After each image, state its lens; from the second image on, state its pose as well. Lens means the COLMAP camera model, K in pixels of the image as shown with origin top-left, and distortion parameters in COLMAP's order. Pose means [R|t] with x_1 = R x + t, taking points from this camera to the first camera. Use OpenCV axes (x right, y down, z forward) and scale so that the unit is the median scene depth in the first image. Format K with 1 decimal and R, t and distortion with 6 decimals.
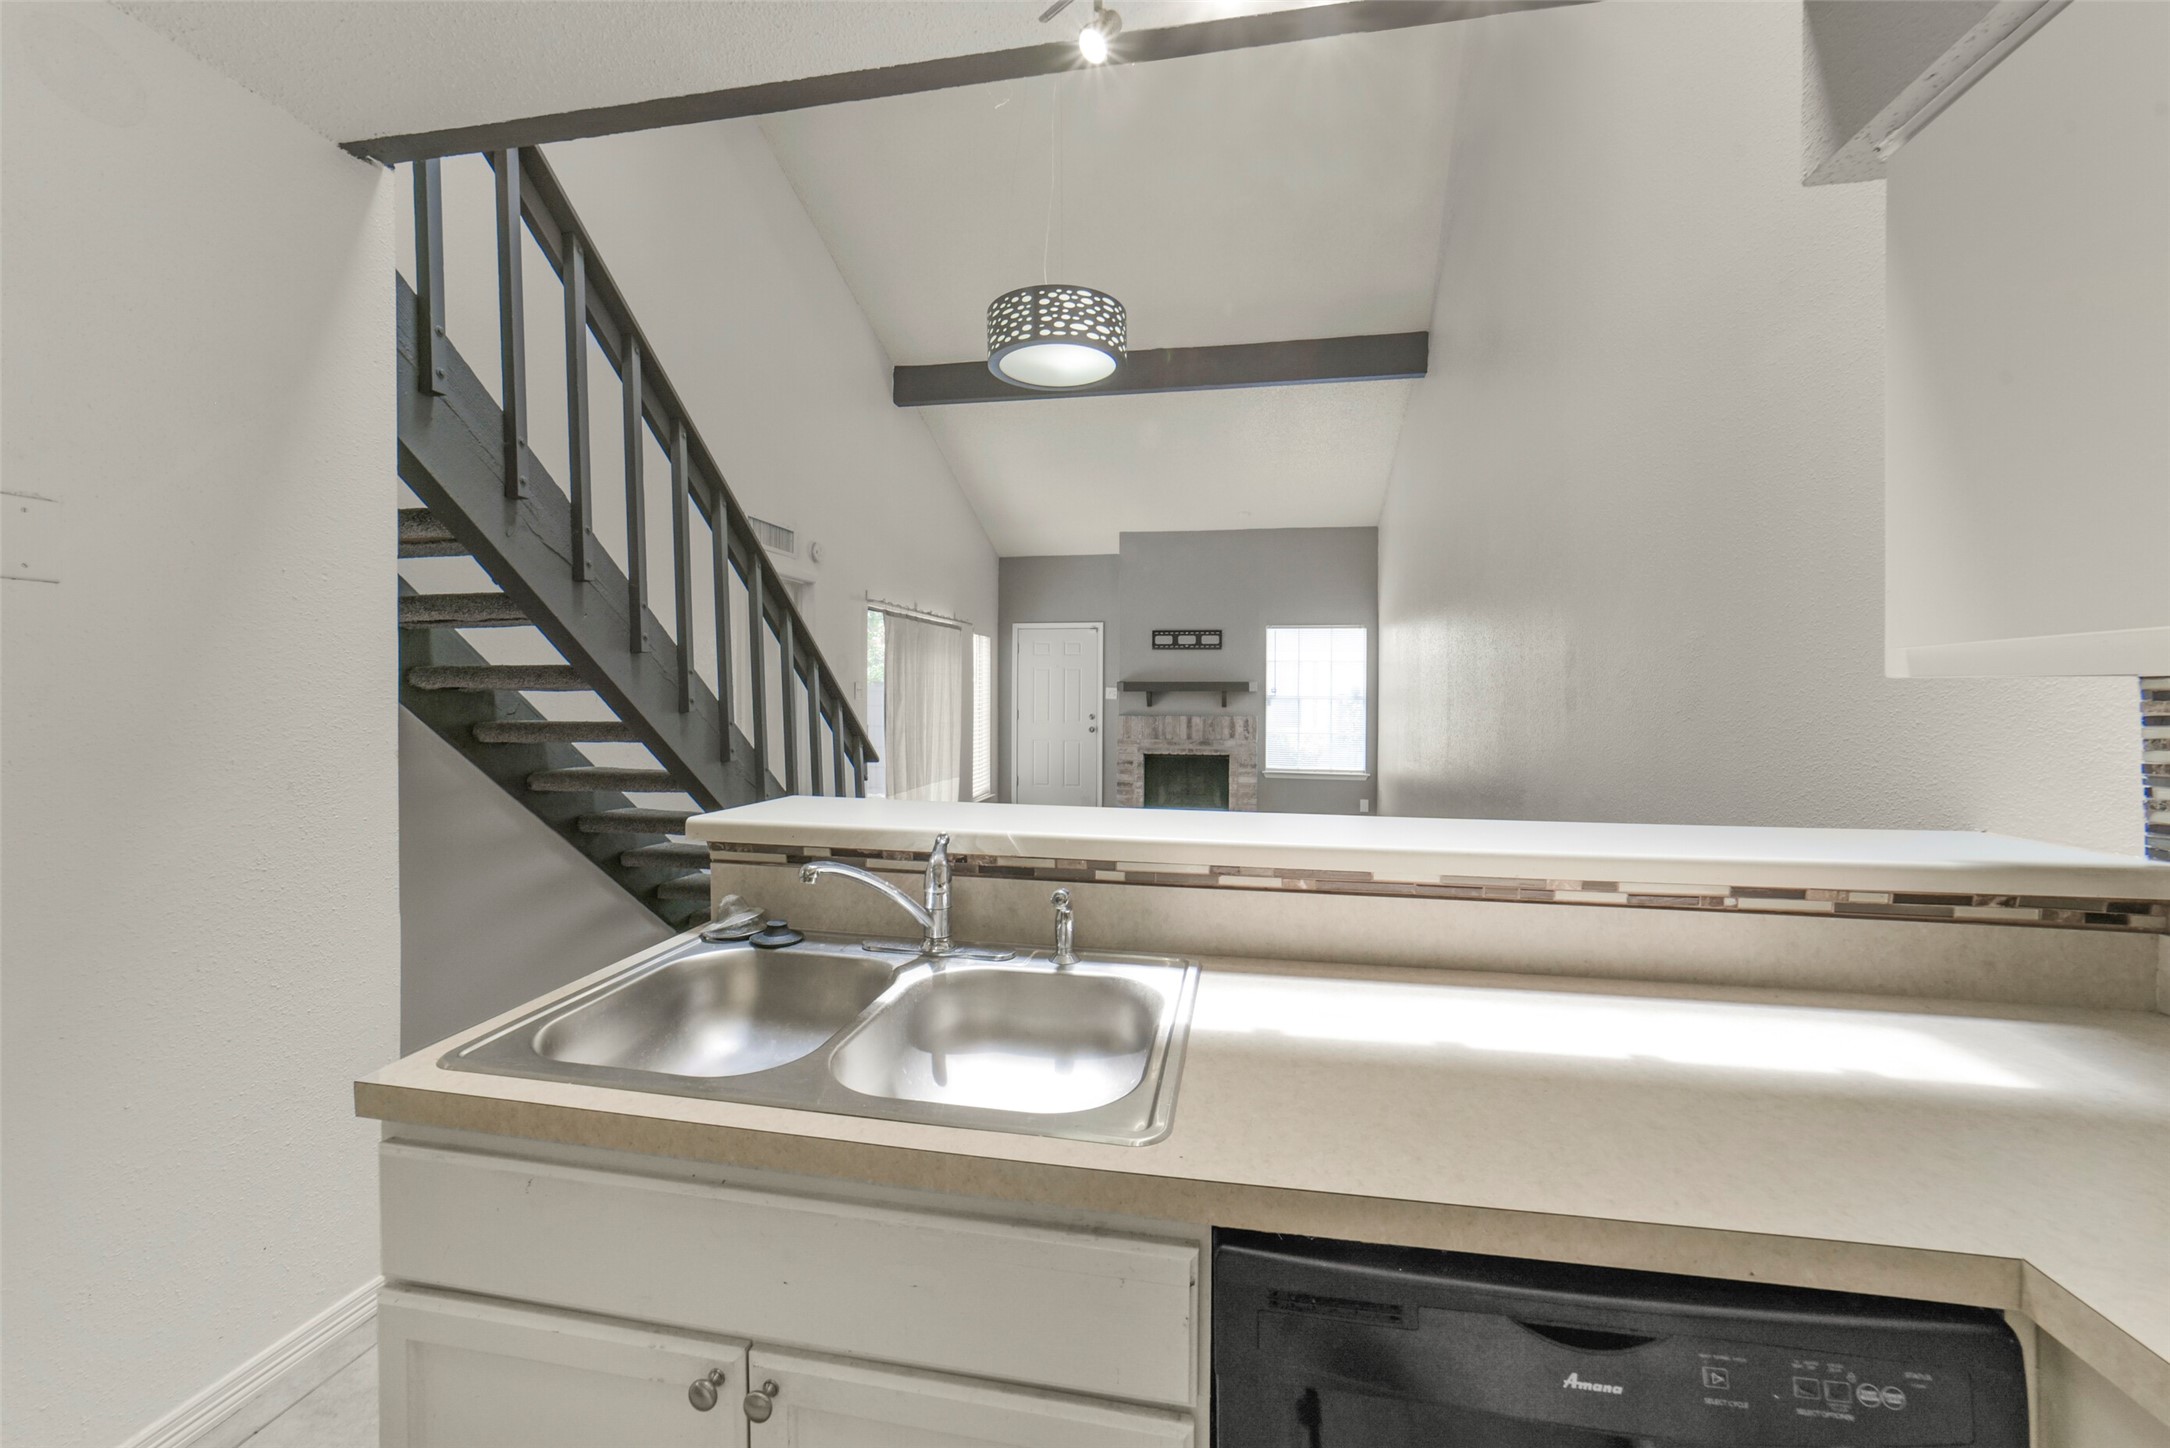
lens RADIAL K [[856.6, 0, 1100.4], [0, 856.6, 708.3], [0, 0, 1]] dist [-0.032010, 0.008324]
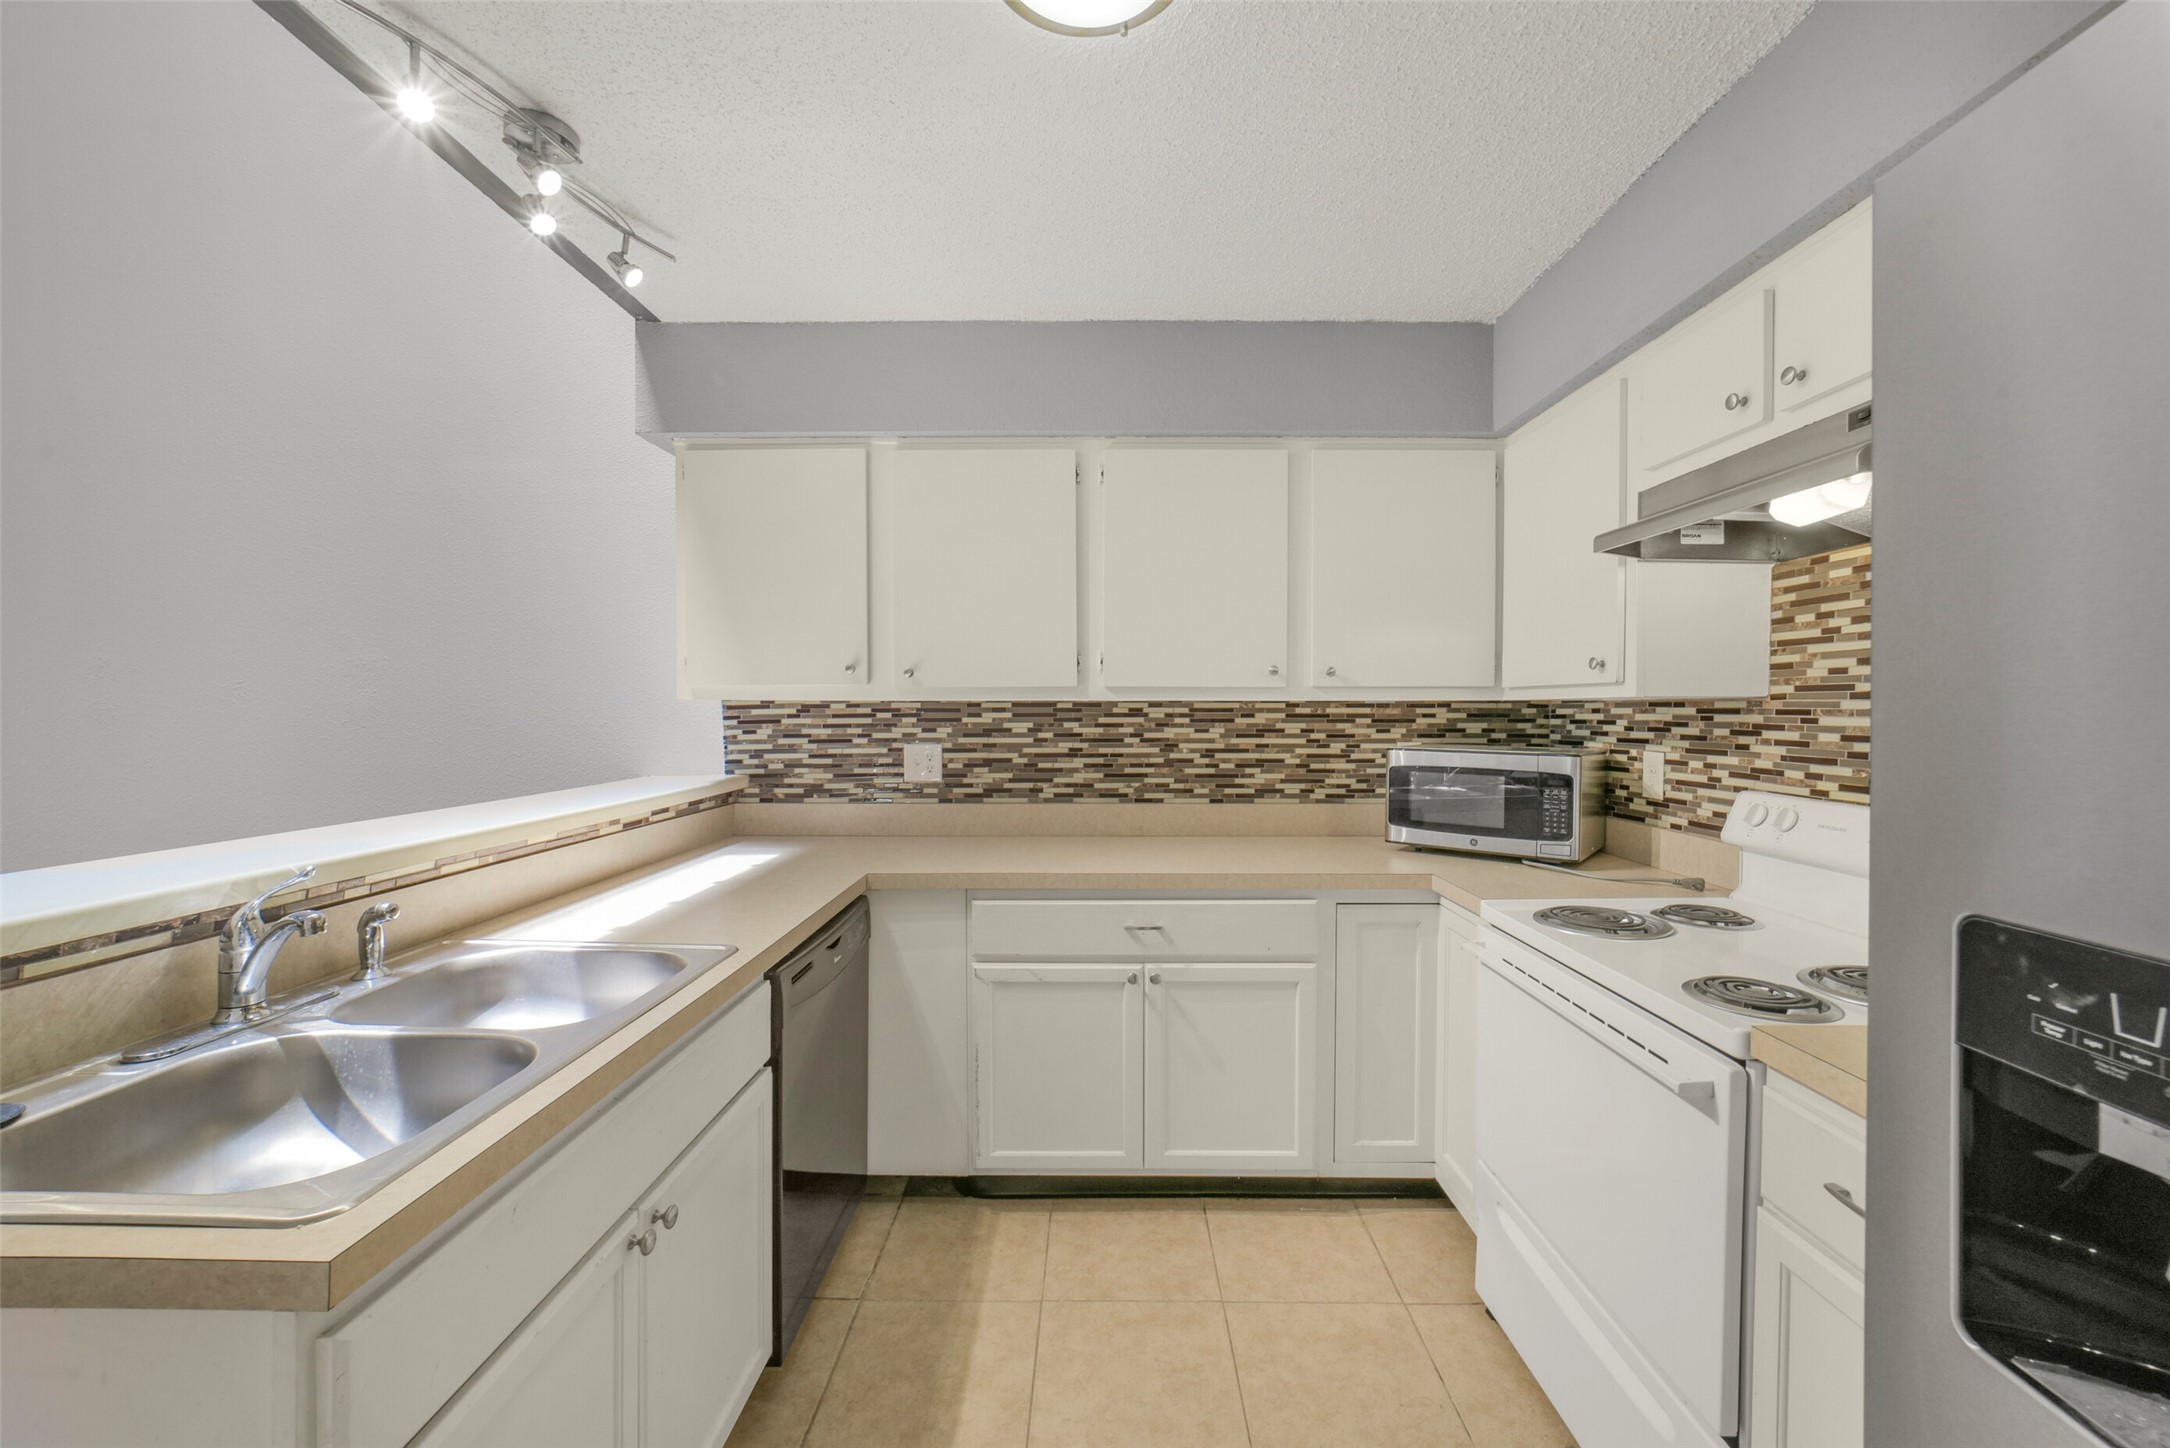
lens RADIAL K [[828.3, 0, 1093.2], [0, 828.3, 713.1], [0, 0, 1]] dist [-0.031485, 0.006826]
pose [[-0.171395, -0.012470, 0.985123, -0.170623], [0.015190, 0.999768, 0.015298, -0.002633], [-0.985085, 0.017586, -0.171166, 0.047616]]
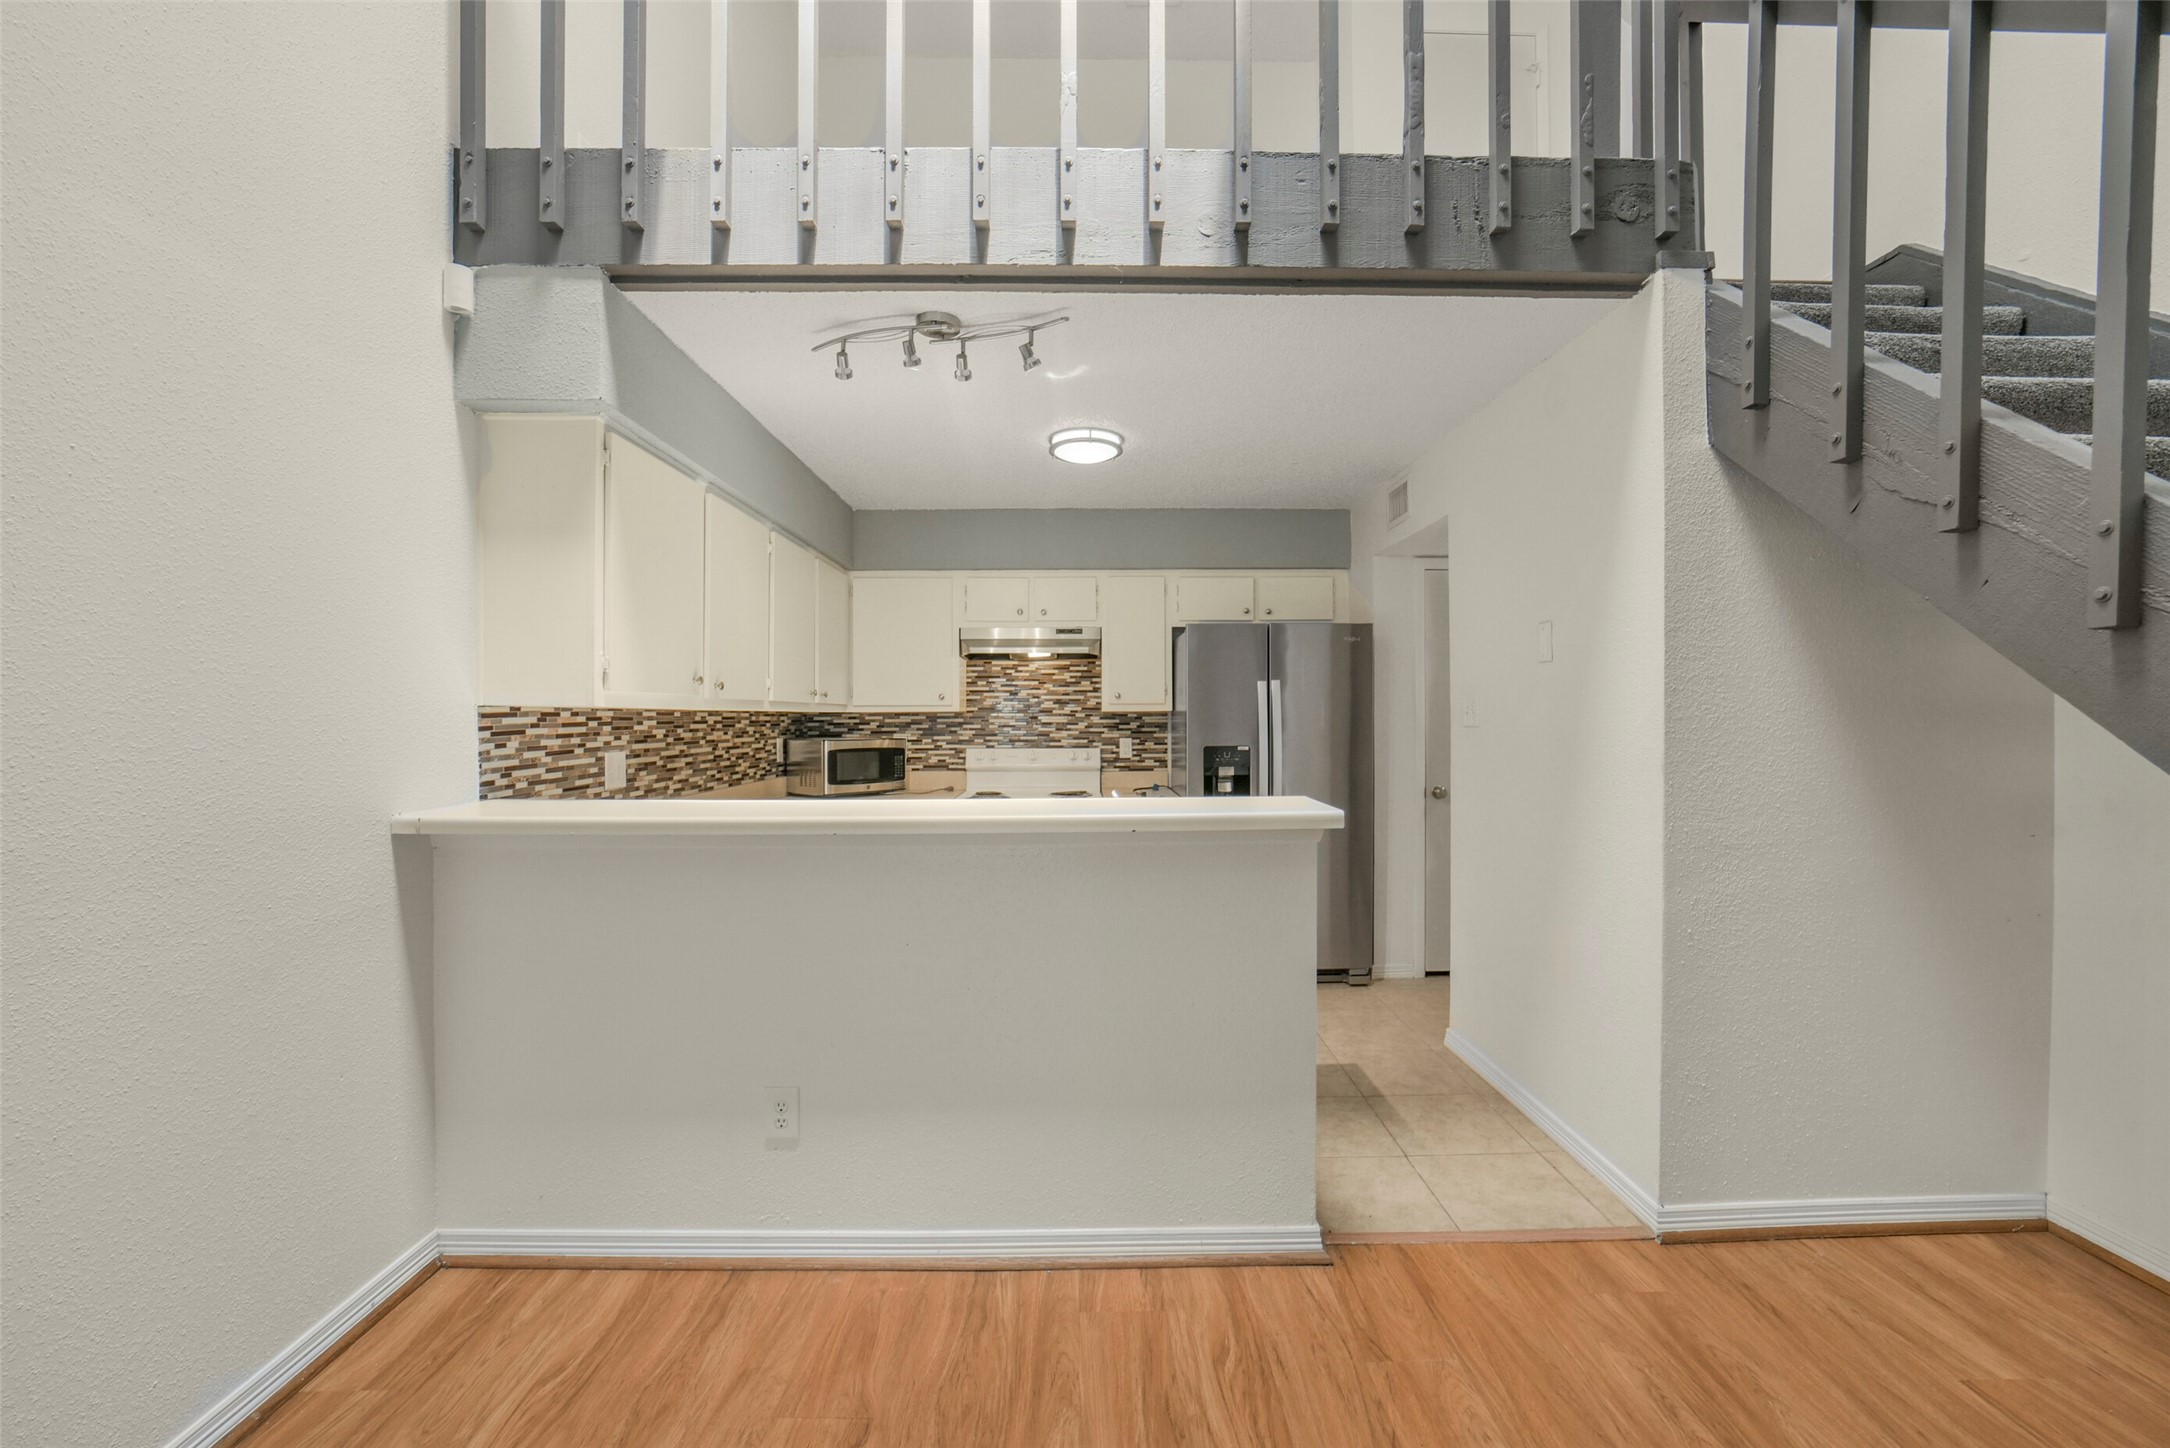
lens RADIAL K [[865.0, 0, 1094.1], [0, 865.0, 724.6], [0, 0, 1]] dist [-0.037929, 0.009691]
pose [[-0.981094, -0.000351, -0.193533, 0.034966], [-0.004956, 0.999716, 0.023310, -0.006249], [0.193469, 0.023829, -0.980817, 0.423886]]
